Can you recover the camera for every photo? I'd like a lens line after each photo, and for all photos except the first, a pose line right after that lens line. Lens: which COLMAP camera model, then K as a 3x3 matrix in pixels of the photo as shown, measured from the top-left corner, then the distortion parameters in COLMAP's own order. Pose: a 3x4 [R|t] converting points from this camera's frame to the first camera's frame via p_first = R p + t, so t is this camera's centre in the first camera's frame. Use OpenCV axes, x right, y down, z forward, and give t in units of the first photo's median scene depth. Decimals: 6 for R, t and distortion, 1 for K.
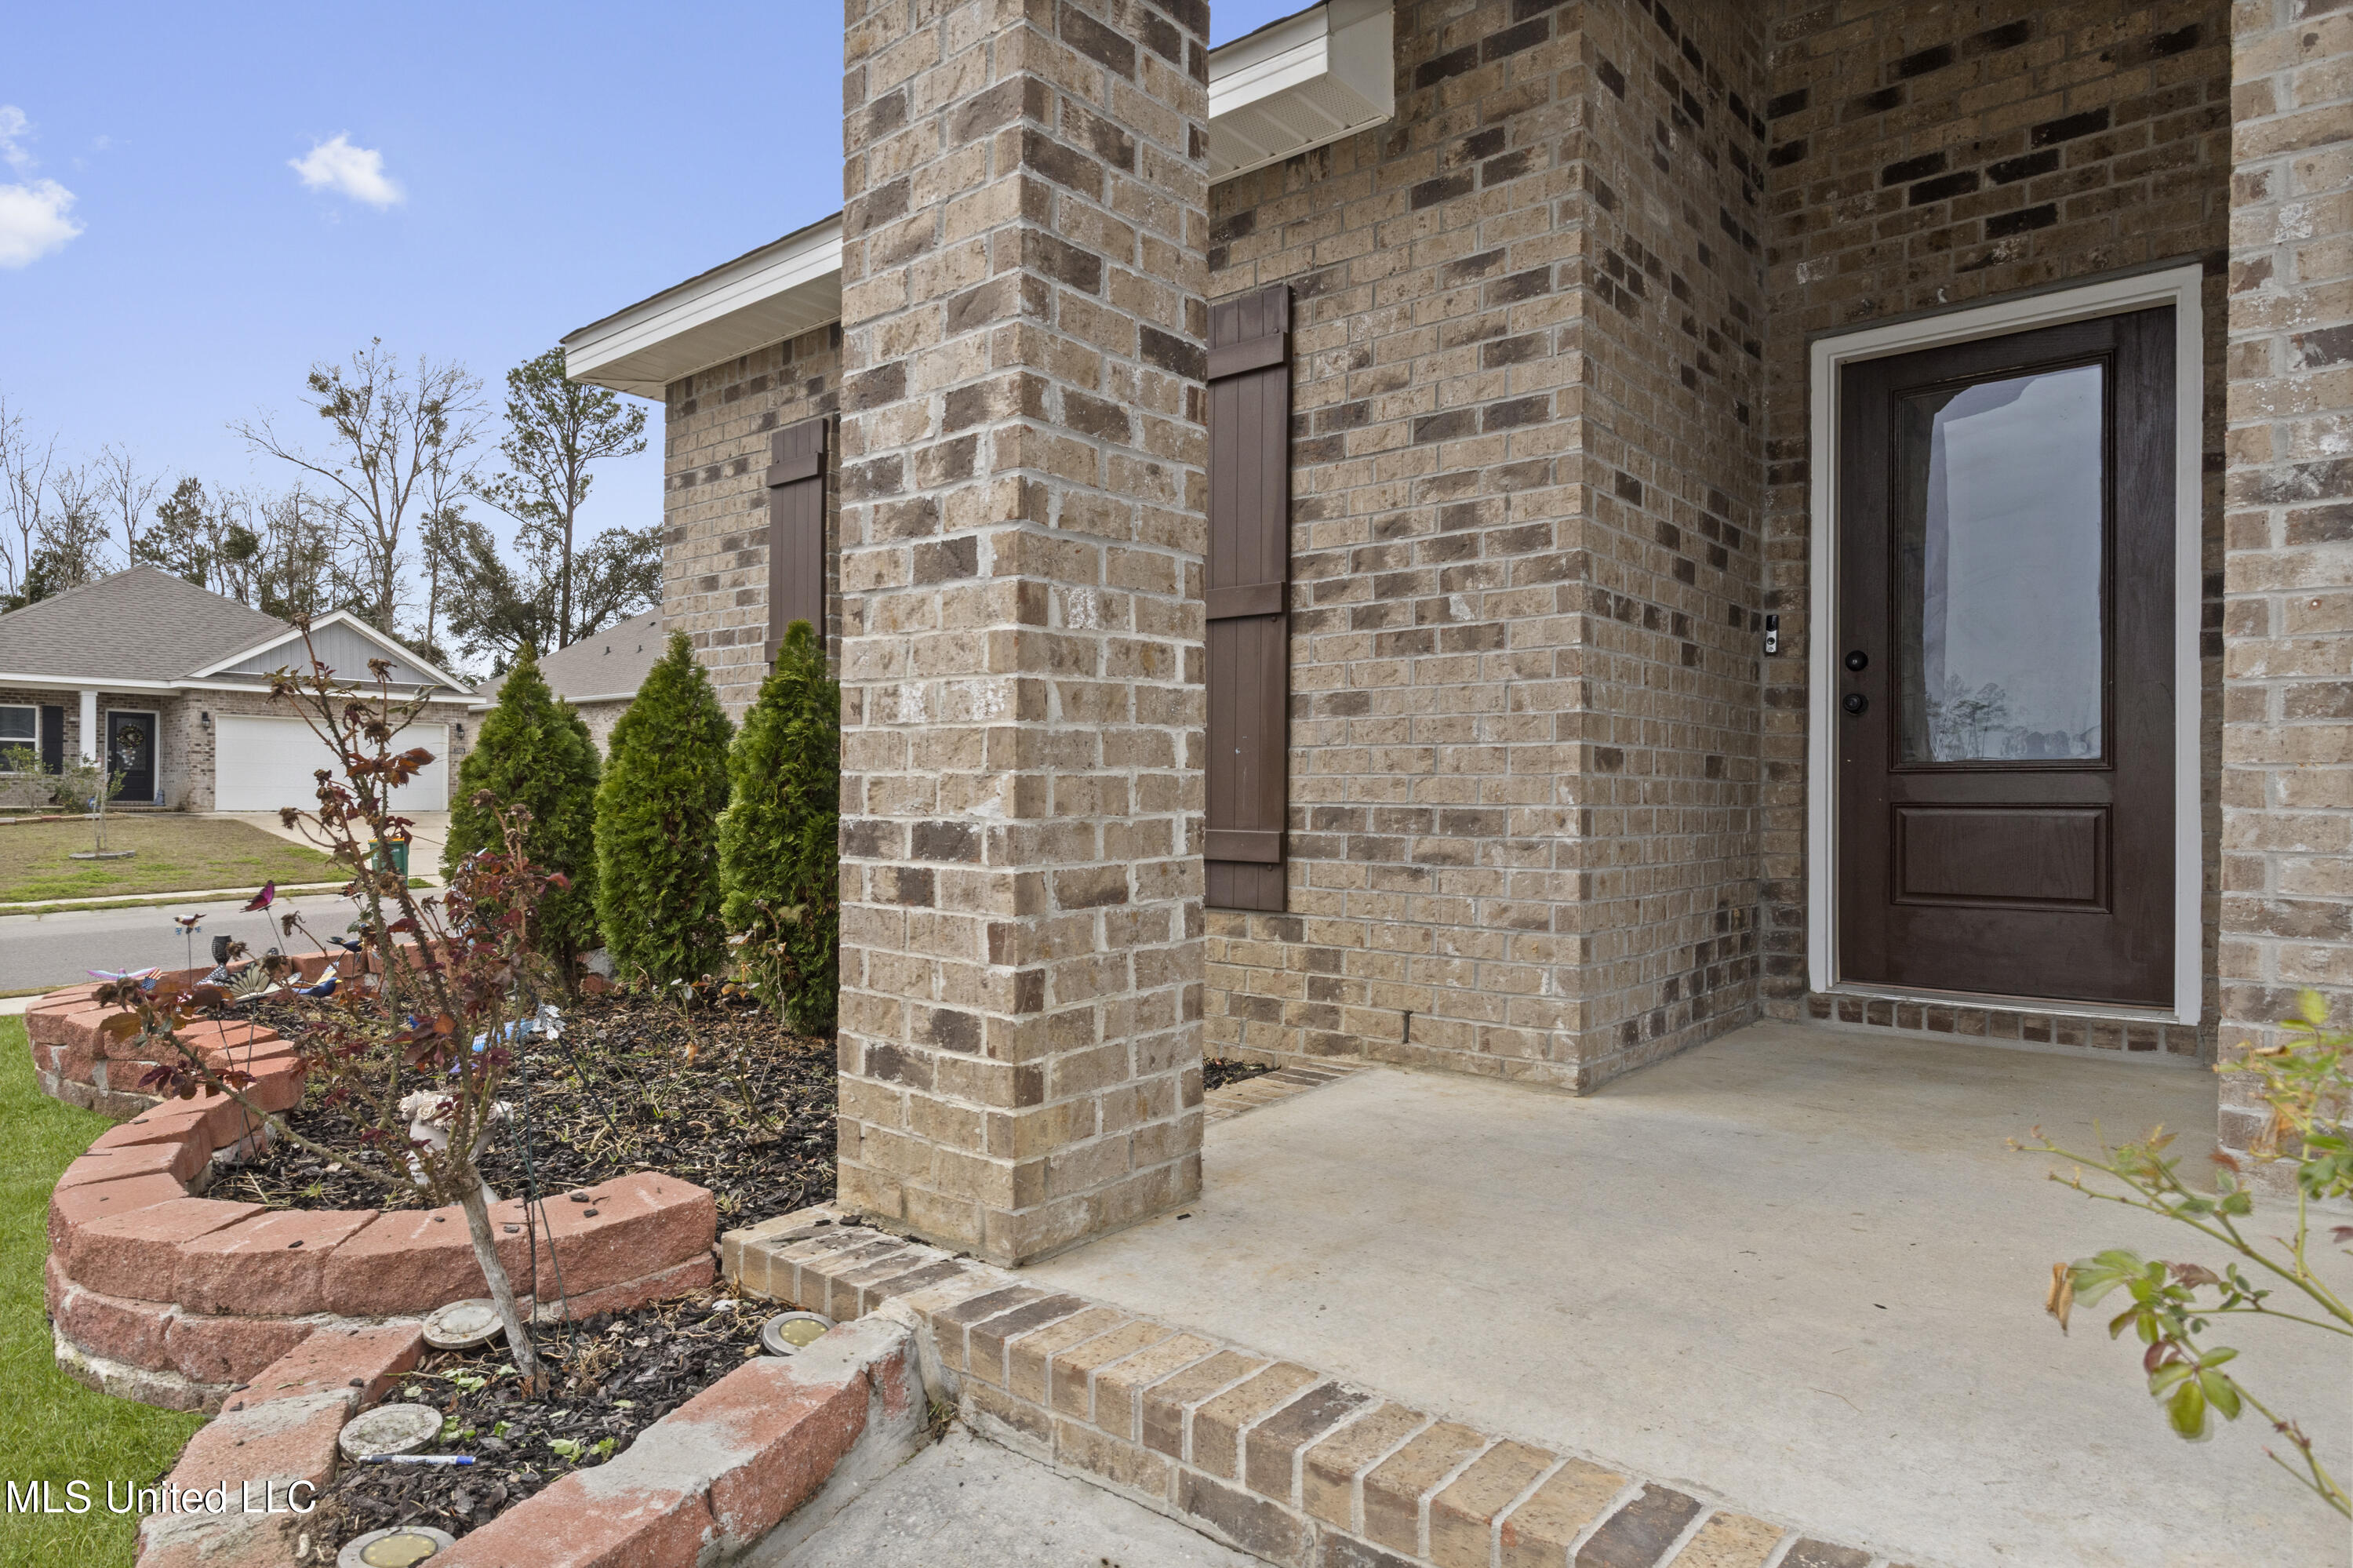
lens RADIAL K [[1357.0, 0, 1165.3], [0, 1357.0, 793.6], [0, 0, 1]] dist [-0.001359, 0.001480]
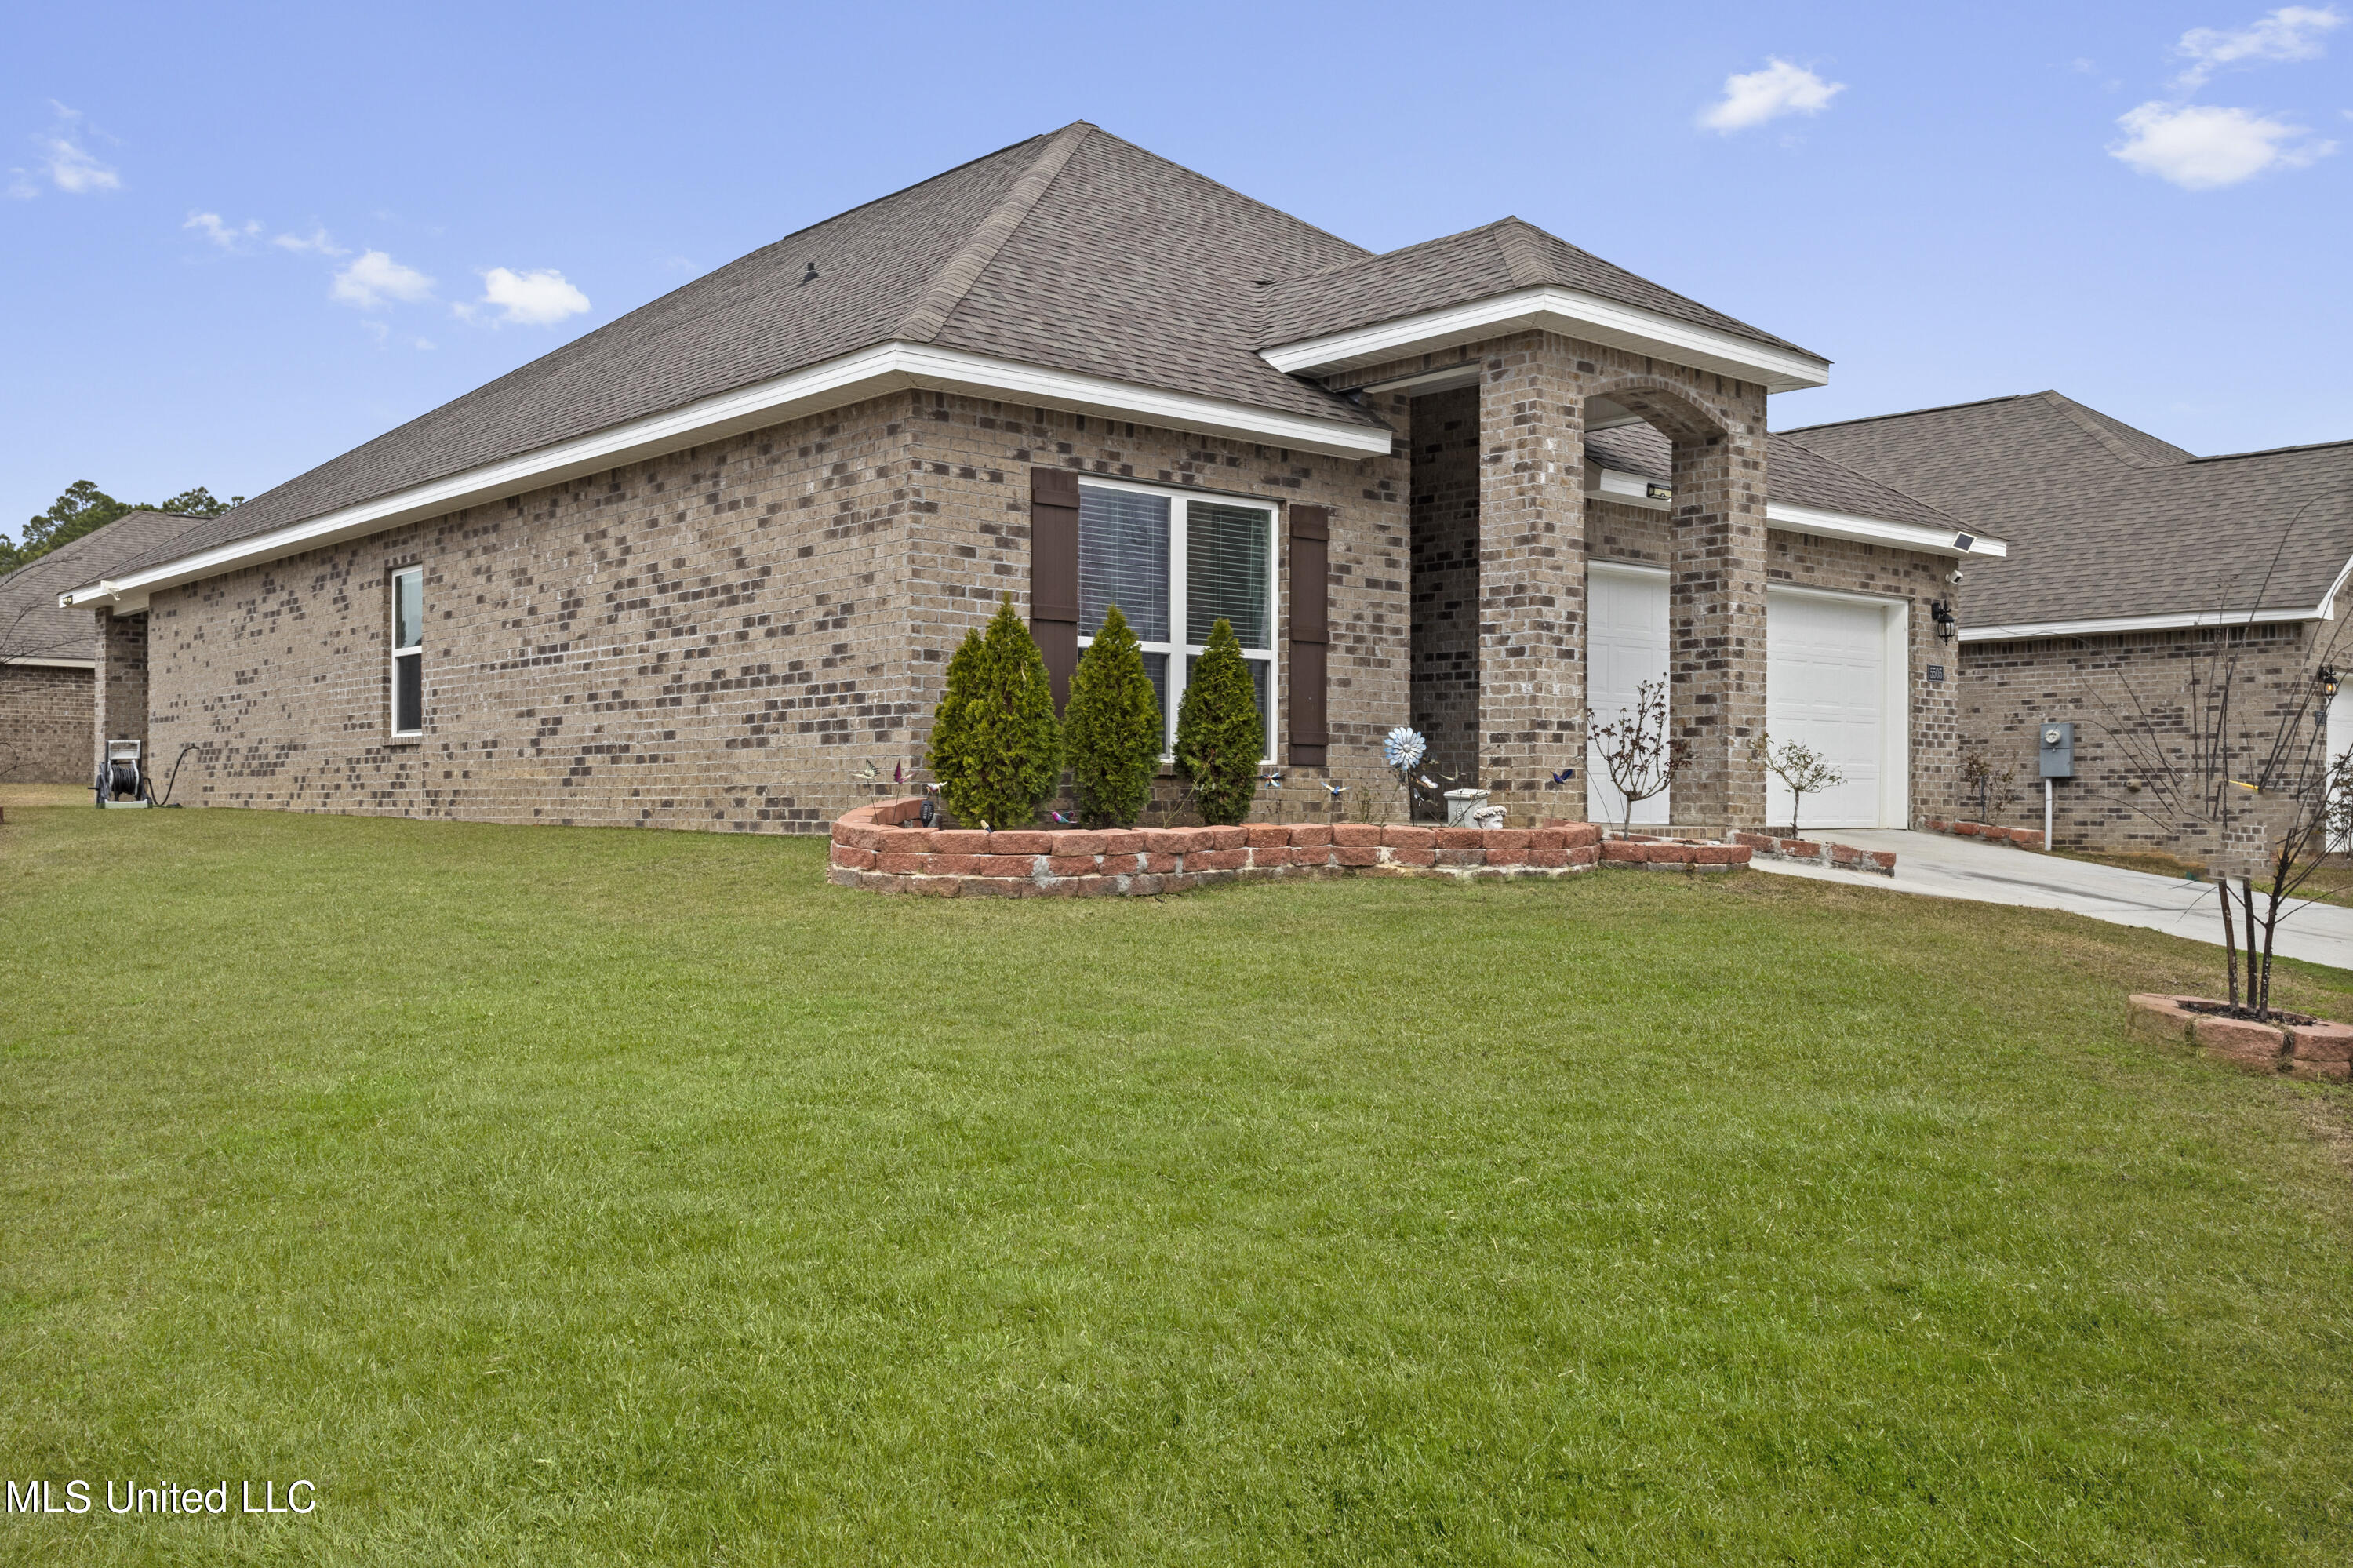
lens RADIAL K [[1987.6, 0, 1175.9], [0, 1987.6, 787.5], [0, 0, 1]] dist [0.008150, 0.006290]
pose [[0.164089, 0.001582, 0.986444, -3.579692], [-0.007769, 0.999970, -0.000312, 0.133337], [-0.986415, -0.007613, 0.164096, 0.697847]]
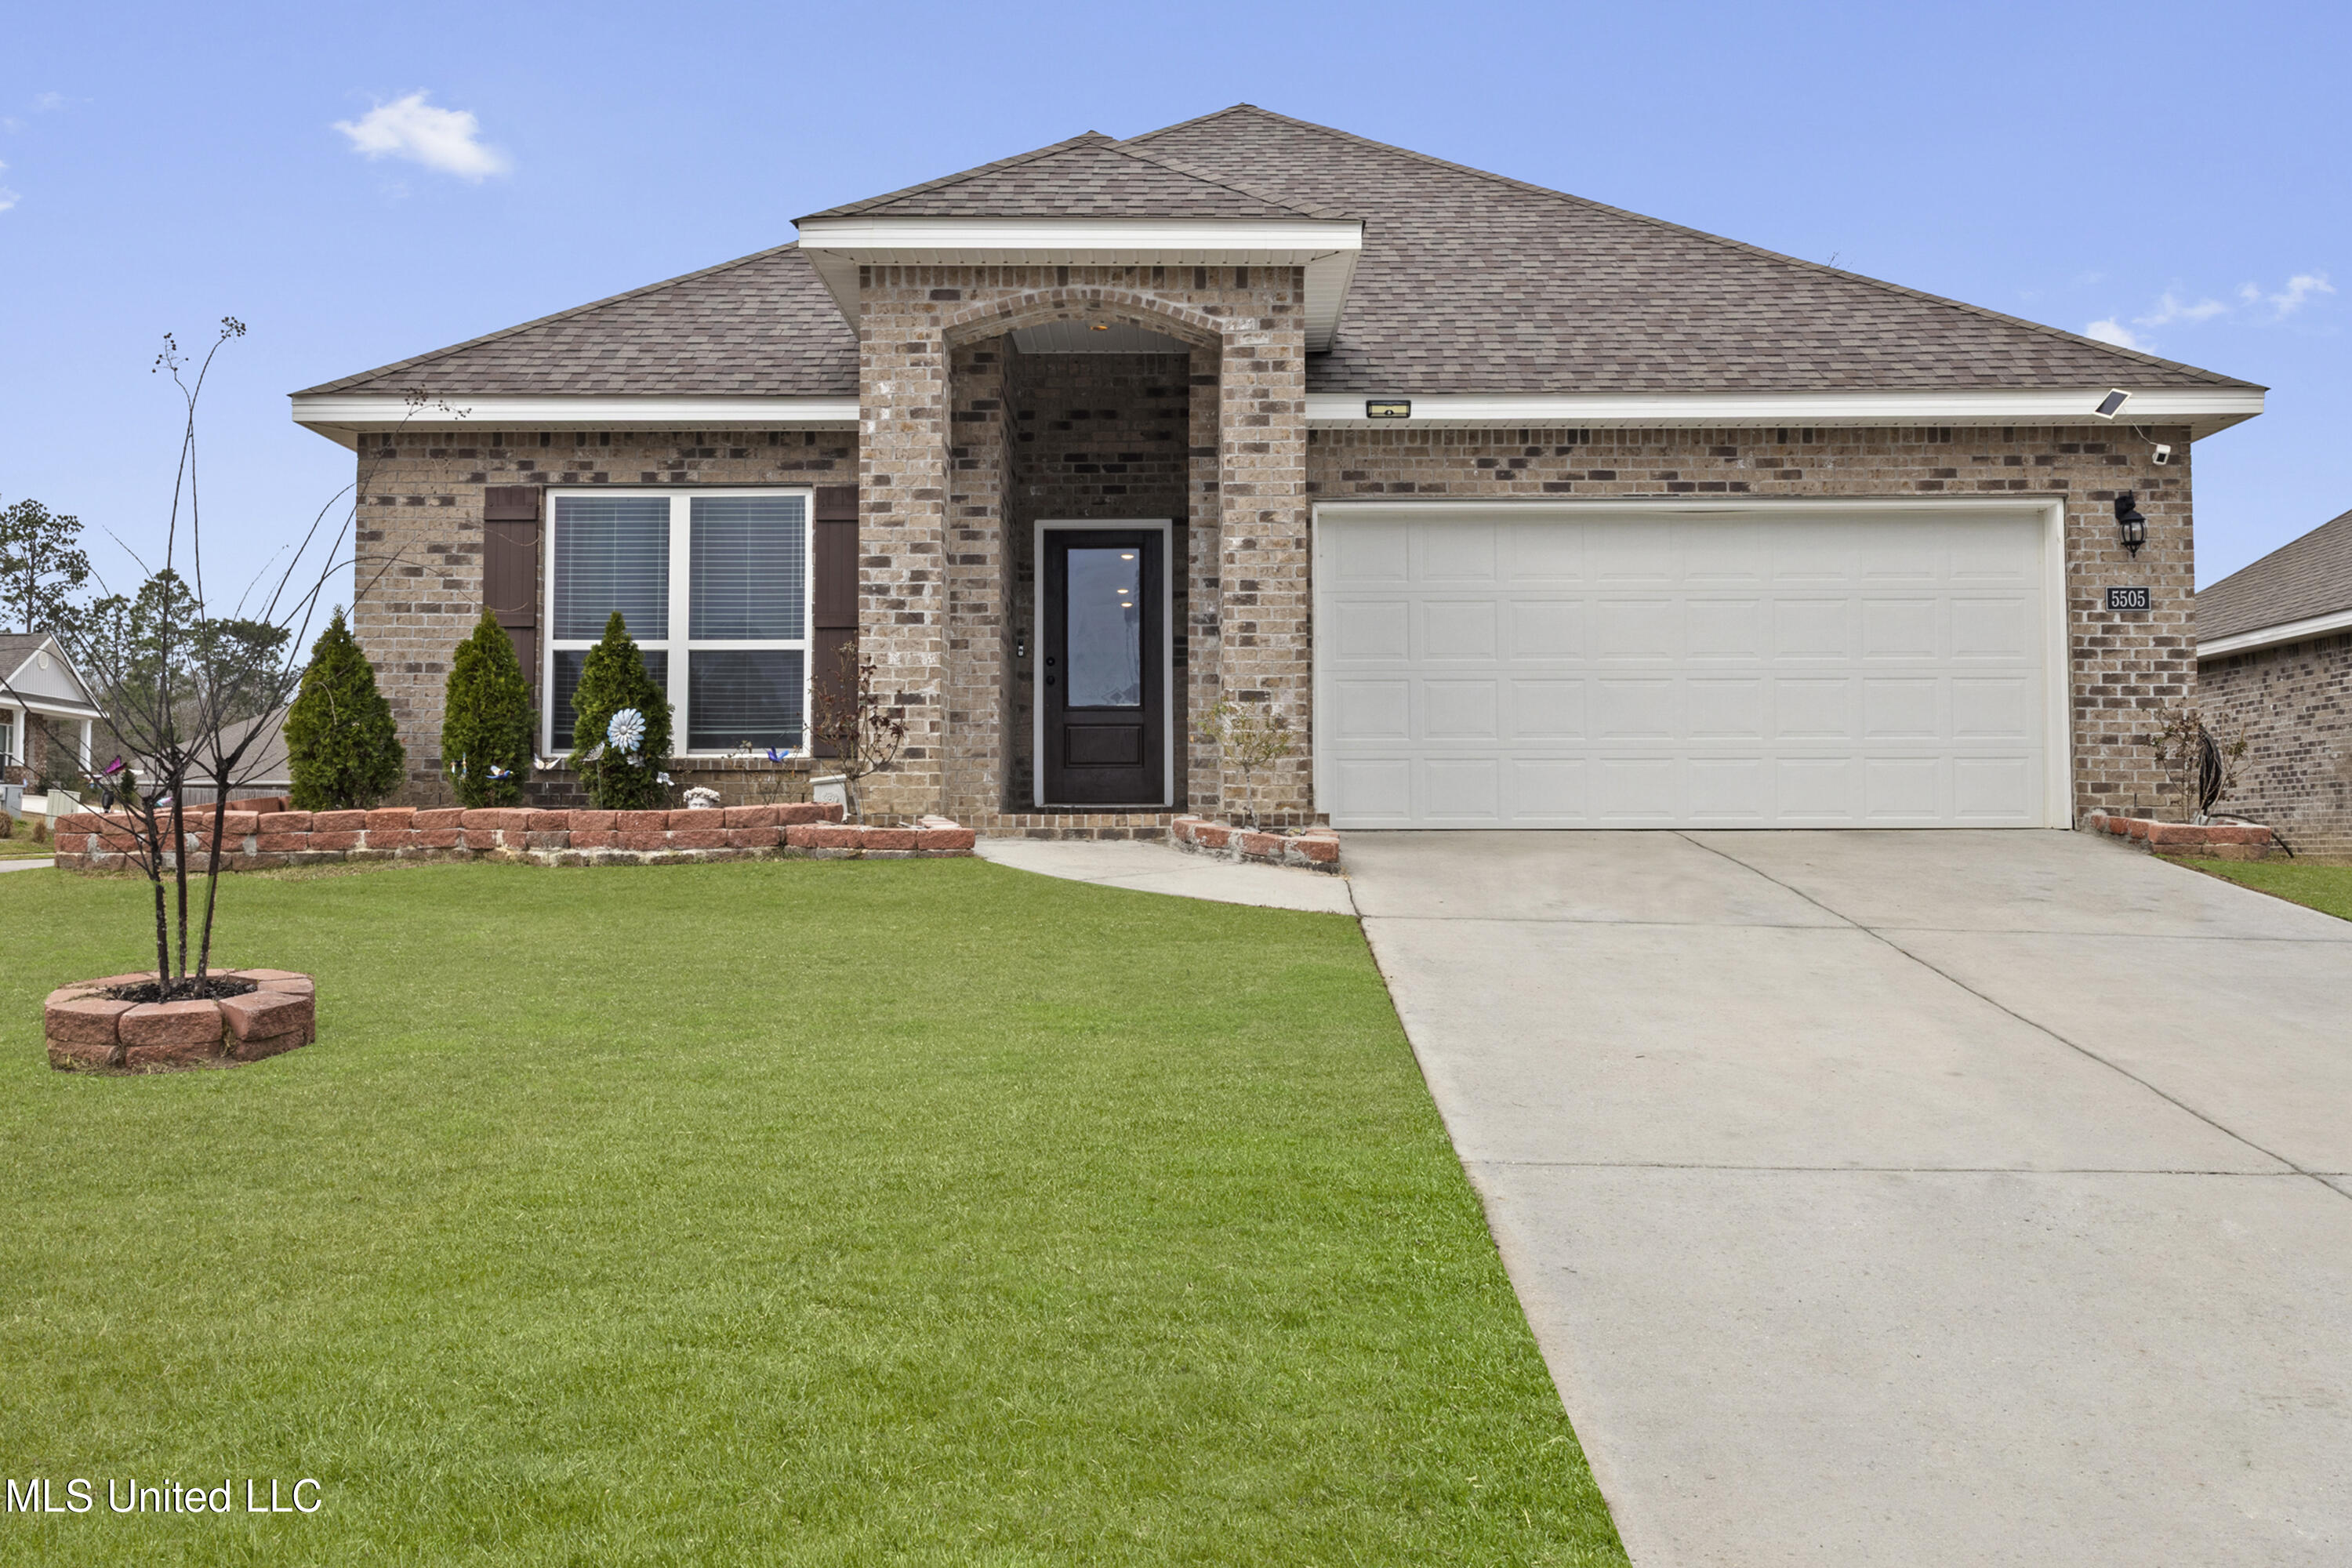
lens RADIAL K [[2038.0, 0, 1150.7], [0, 2038.0, 734.0], [0, 0, 1]] dist [-0.001206, 0.002907]
pose [[0.771577, 0.030809, 0.635390, -1.785162], [0.003775, 0.998587, -0.053005, 0.240155], [-0.636125, 0.043296, 0.770370, -2.024365]]
